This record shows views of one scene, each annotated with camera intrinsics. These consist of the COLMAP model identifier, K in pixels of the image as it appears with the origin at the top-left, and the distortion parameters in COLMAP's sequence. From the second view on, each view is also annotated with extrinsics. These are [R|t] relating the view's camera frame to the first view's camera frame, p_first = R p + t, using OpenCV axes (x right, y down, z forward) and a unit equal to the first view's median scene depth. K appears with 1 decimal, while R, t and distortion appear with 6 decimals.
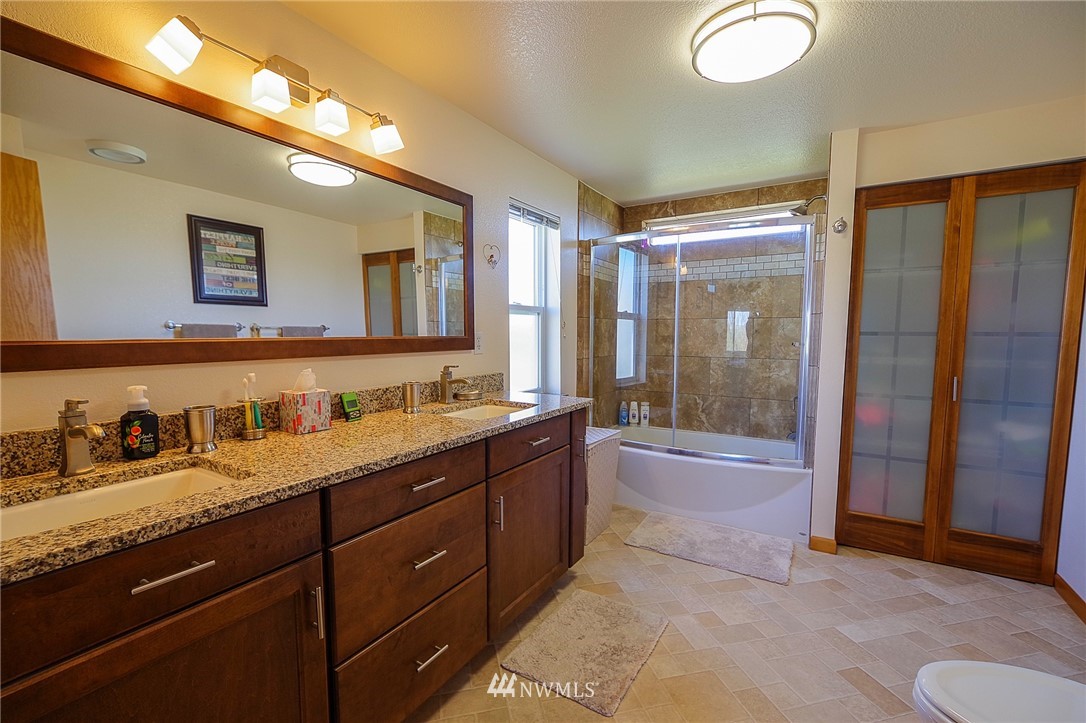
lens RADIAL K [[468.1, 0, 542.9], [0, 468.1, 368.3], [0, 0, 1]] dist [-0.004416, 0.000272]
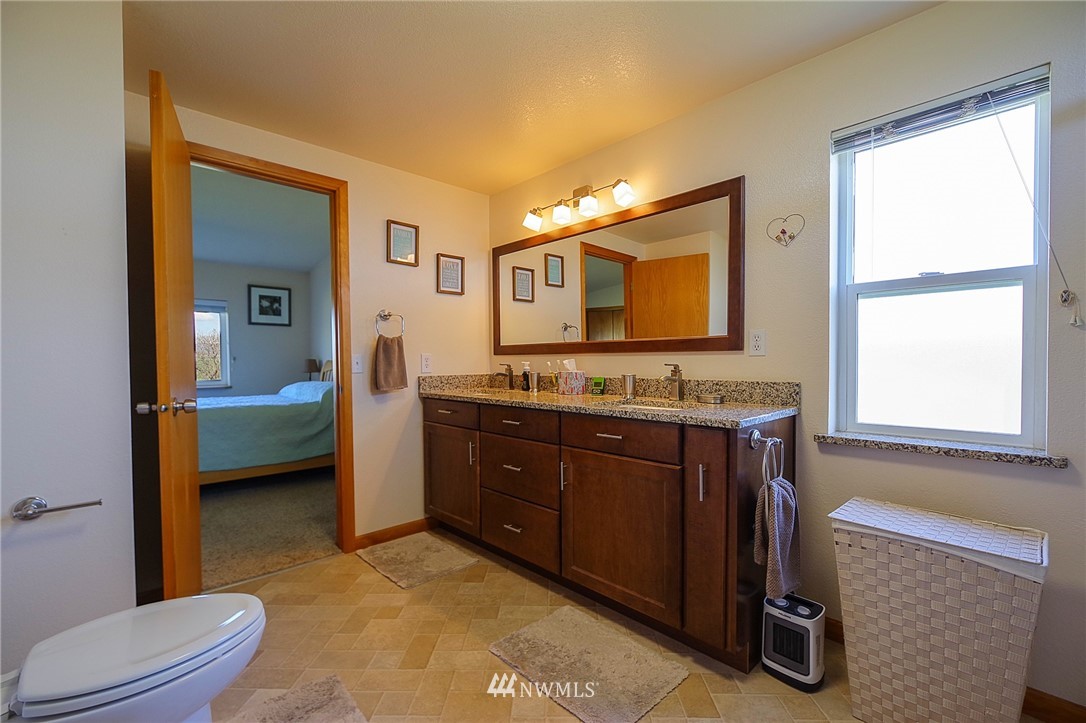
lens RADIAL K [[468.1, 0, 542.2], [0, 468.1, 364.8], [0, 0, 1]] dist [-0.004416, 0.000272]
pose [[-0.265138, 0.010818, -0.964150, 0.905341], [-0.066002, 0.997388, 0.029341, -0.016235], [0.961949, 0.071416, -0.263732, 1.003057]]
